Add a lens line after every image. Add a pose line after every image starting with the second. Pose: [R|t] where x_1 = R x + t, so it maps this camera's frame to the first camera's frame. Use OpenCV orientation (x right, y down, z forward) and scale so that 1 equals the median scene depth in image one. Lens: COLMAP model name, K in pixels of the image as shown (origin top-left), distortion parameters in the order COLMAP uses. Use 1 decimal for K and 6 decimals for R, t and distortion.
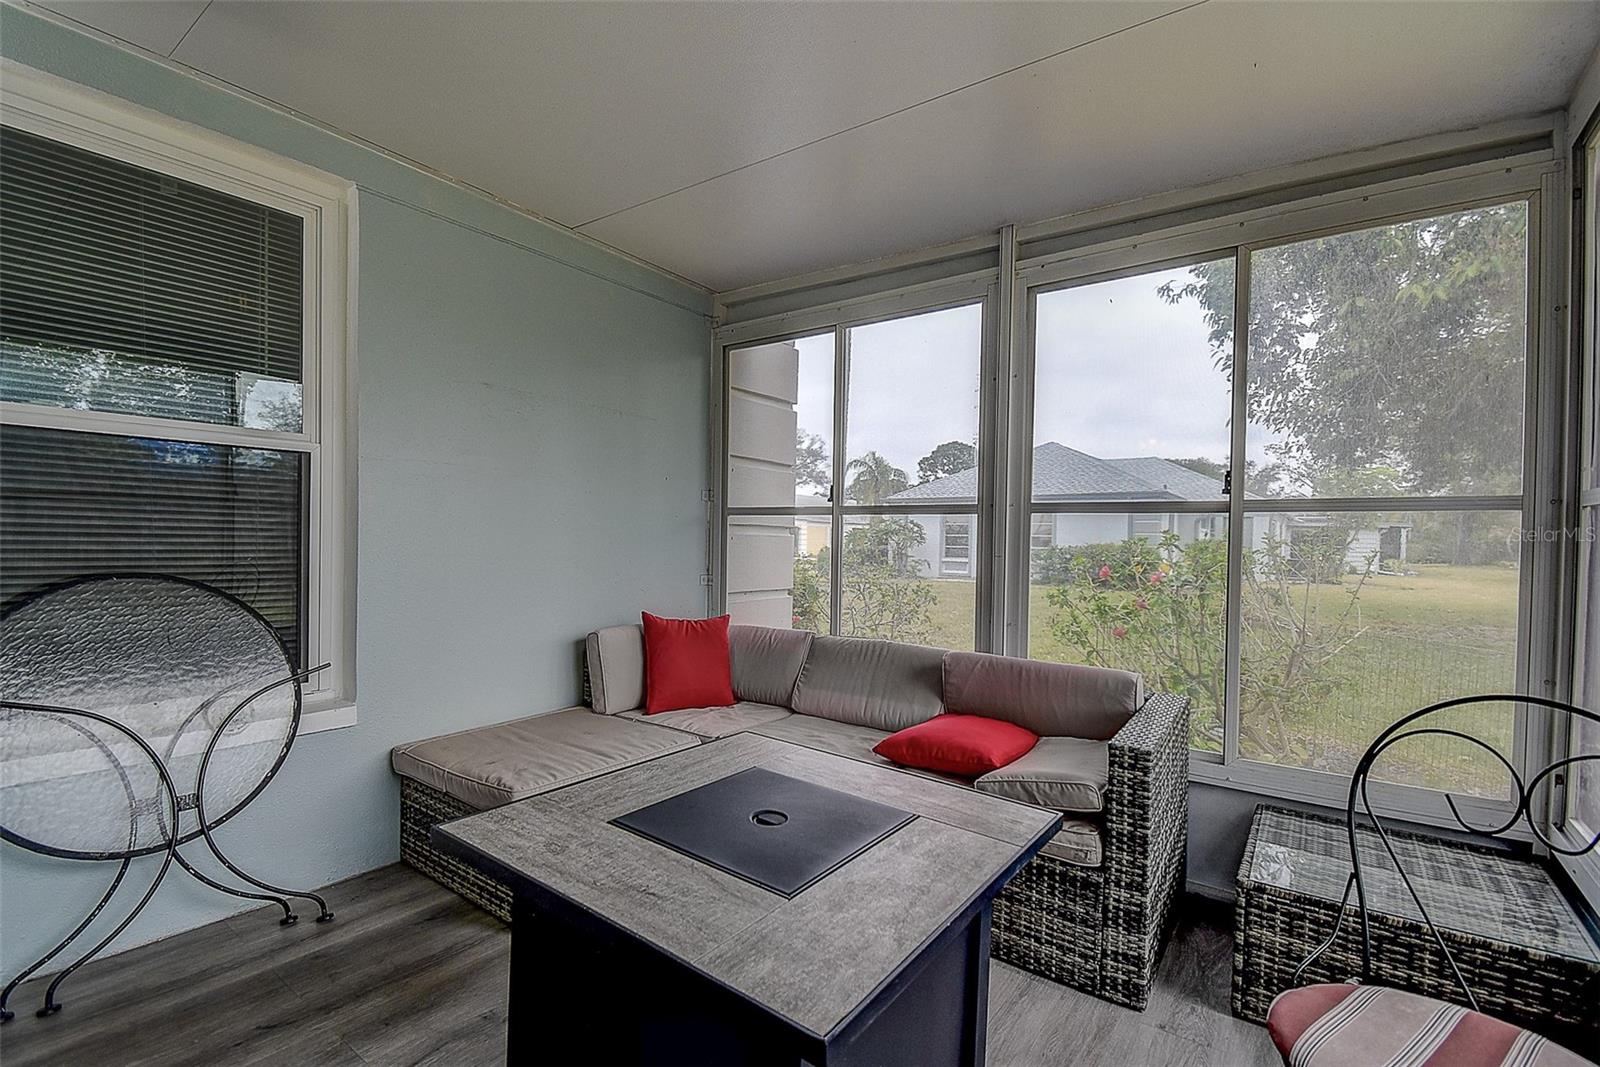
lens RADIAL K [[708.7, 0, 802.6], [0, 708.7, 557.1], [0, 0, 1]] dist [0.025776, -0.020798]
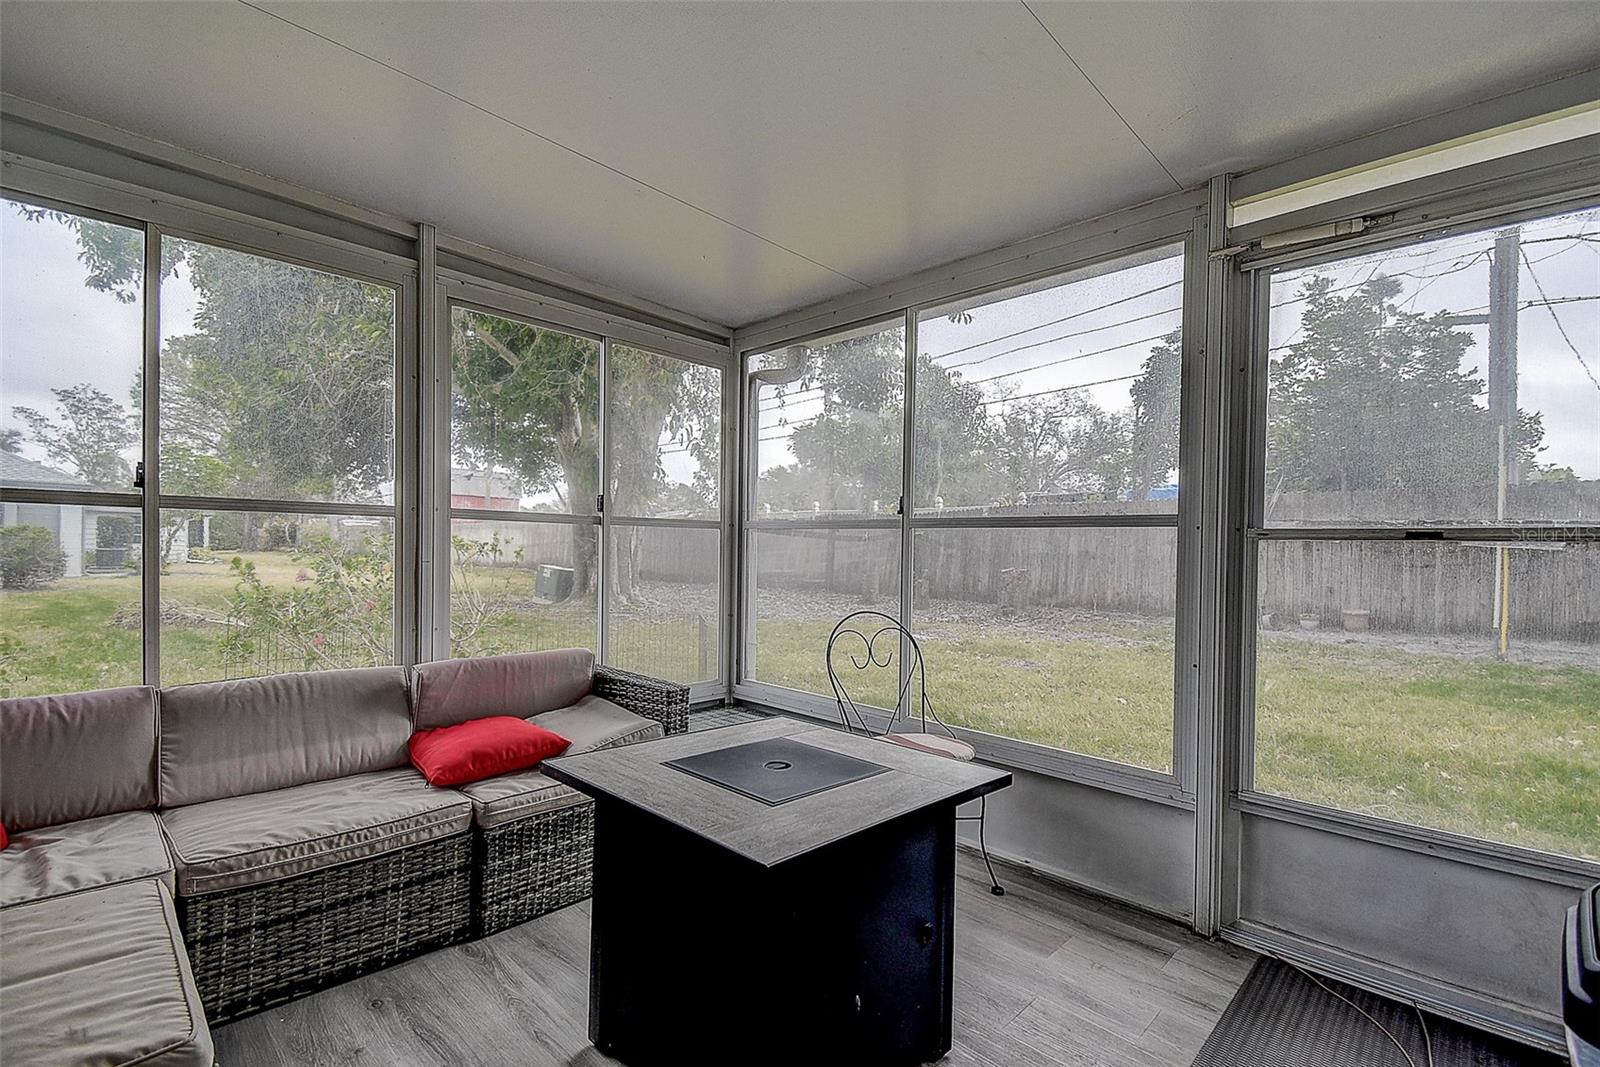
lens RADIAL K [[708.7, 0, 802.6], [0, 708.7, 557.1], [0, 0, 1]] dist [0.025776, -0.020798]
pose [[0.149621, -0.029212, 0.988312, -0.638247], [0.011158, 0.999550, 0.027855, -0.029799], [-0.988680, 0.006860, 0.149879, 0.352428]]
